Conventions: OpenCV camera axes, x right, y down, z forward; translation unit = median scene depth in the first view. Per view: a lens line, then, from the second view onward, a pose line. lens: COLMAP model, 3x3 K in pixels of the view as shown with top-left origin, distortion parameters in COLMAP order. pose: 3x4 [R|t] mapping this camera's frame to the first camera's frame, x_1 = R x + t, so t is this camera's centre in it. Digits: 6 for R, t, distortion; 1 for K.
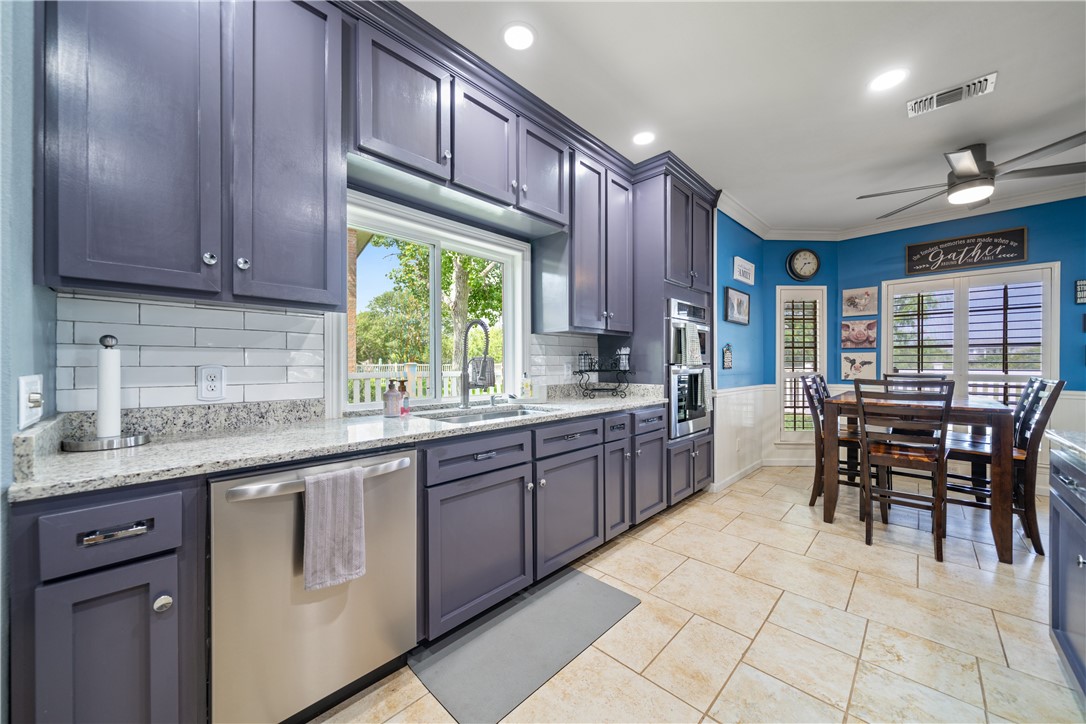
lens RADIAL K [[401.3, 0, 544.7], [0, 401.3, 364.3], [0, 0, 1]] dist [0.000234, 0.000509]
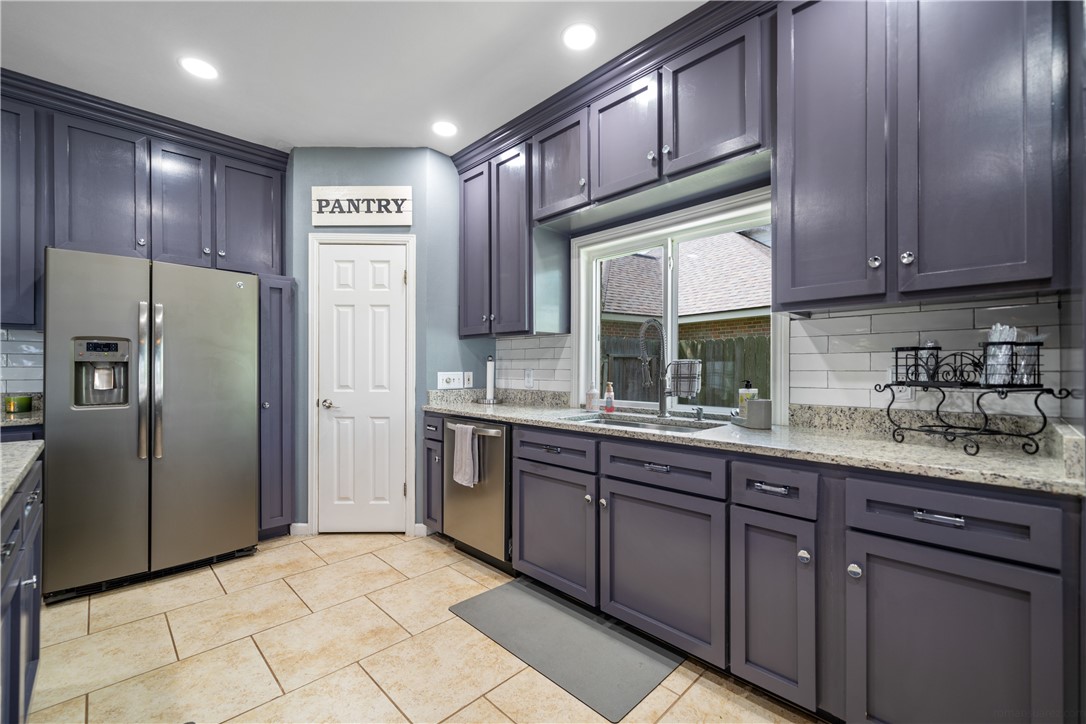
lens RADIAL K [[445.9, 0, 572.9], [0, 445.9, 368.3], [0, 0, 1]] dist [0.000259, -0.000682]
pose [[0.006889, -0.001201, -0.999976, 0.629619], [-0.001020, 0.999999, -0.001208, 0.001397], [0.999976, 0.001028, 0.006888, 0.602696]]
